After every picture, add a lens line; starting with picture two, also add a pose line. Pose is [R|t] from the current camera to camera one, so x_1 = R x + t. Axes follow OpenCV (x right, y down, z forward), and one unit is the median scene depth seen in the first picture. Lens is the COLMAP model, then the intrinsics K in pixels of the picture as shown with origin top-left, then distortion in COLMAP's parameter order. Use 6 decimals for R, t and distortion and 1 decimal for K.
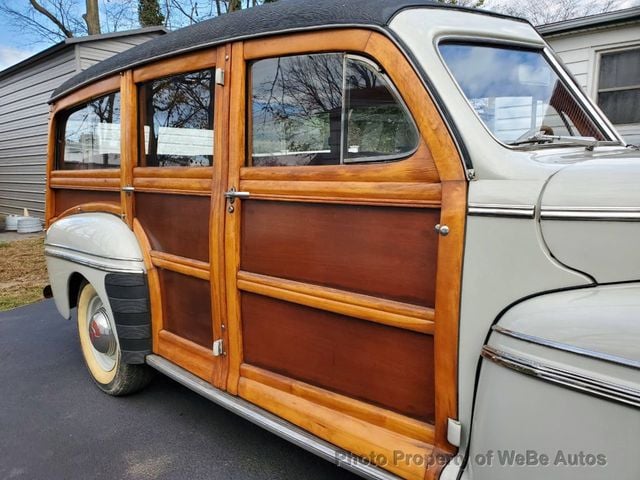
lens RADIAL K [[501.8, 0, 321.3], [0, 501.8, 244.4], [0, 0, 1]] dist [0.012682, -0.001592]
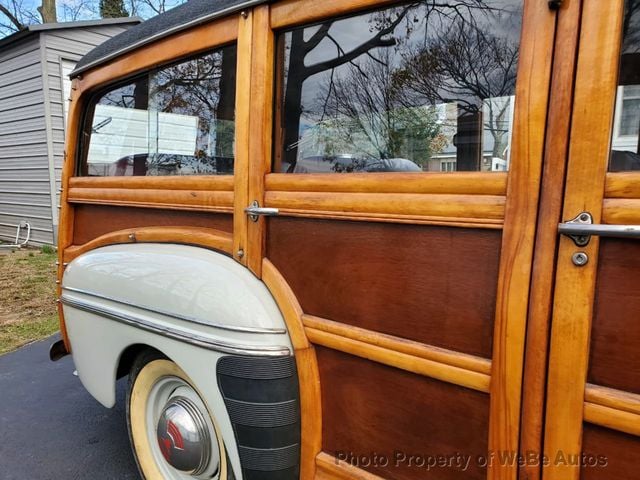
lens RADIAL K [[505.1, 0, 313.0], [0, 505.1, 254.7], [0, 0, 1]] dist [0.000763, -0.008267]
pose [[0.996542, 0.002994, 0.083042, -0.371325], [-0.002523, 0.999980, -0.005777, -0.055566], [-0.083058, 0.005548, 0.996529, 0.414009]]
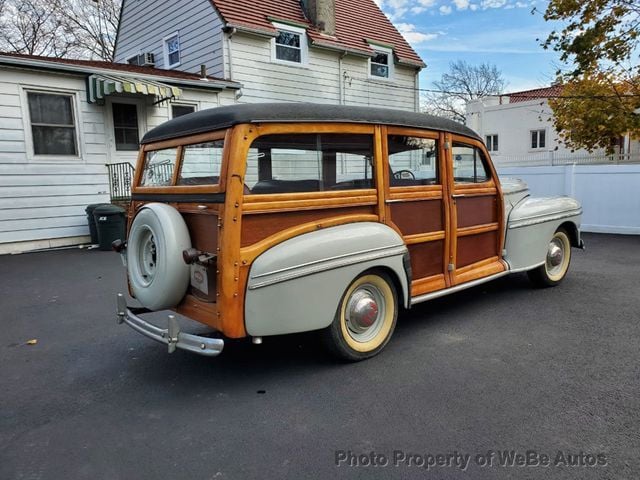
lens RADIAL K [[501.8, 0, 321.3], [0, 501.8, 244.4], [0, 0, 1]] dist [0.012682, -0.001592]
pose [[0.069434, -0.121816, 0.990121, -1.977944], [0.172424, 0.979044, 0.108362, -0.186399], [-0.982573, 0.163197, 0.088983, 1.107589]]
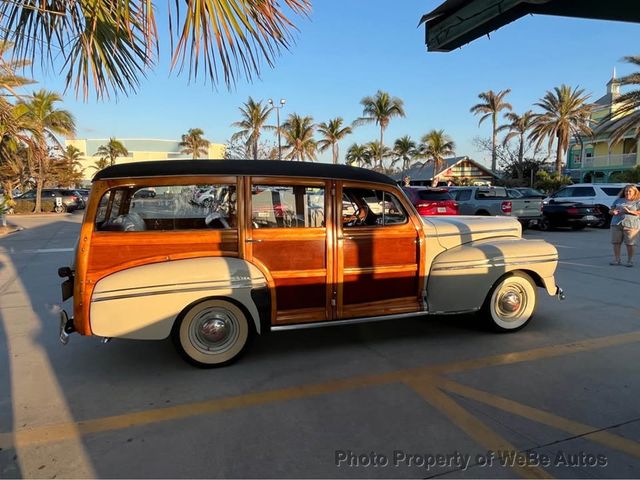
lens RADIAL K [[501.8, 0, 321.3], [0, 501.8, 244.4], [0, 0, 1]] dist [0.012682, -0.001592]
pose [[0.463188, -0.097643, 0.880865, -1.896271], [0.127379, 0.990928, 0.042864, -0.145540], [-0.877059, 0.092349, 0.471423, -0.080888]]
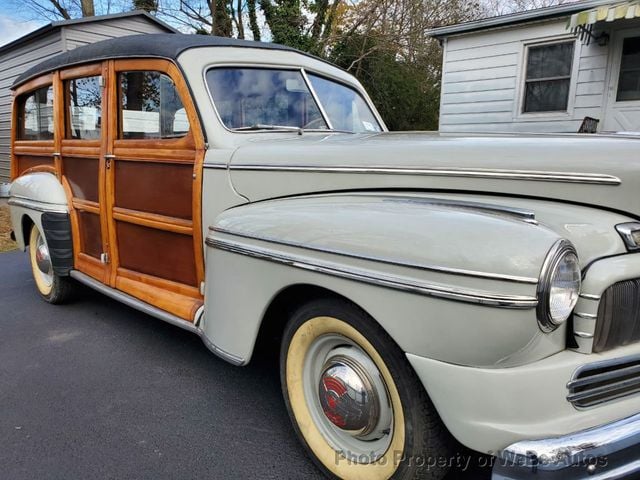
lens RADIAL K [[506.7, 0, 320.0], [0, 506.7, 240.0], [0, 0, 1]] dist [0.001664, 0.085241]
pose [[0.999534, 0.023623, -0.019348, 0.401201], [-0.023063, 0.999323, 0.028664, 0.075296], [0.020012, -0.028204, 0.999402, -0.451610]]
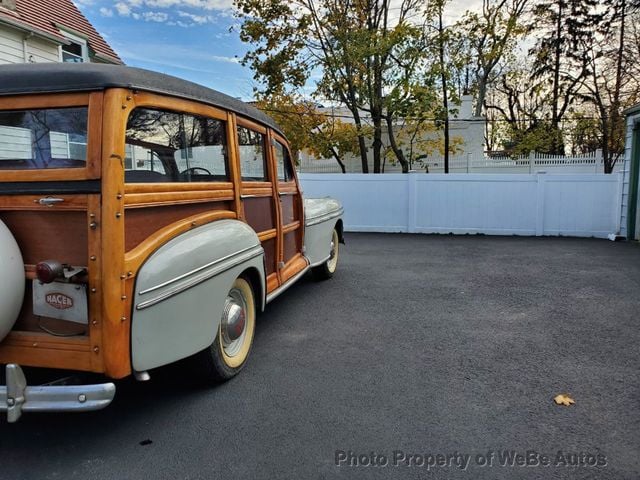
lens RADIAL K [[497.1, 0, 315.1], [0, 497.1, 239.3], [0, 0, 1]] dist [0.025336, -0.010688]
pose [[-0.515955, -0.085879, 0.852300, -1.720061], [0.137677, 0.973714, 0.181458, -0.222488], [-0.845480, 0.210966, -0.490569, 1.565097]]
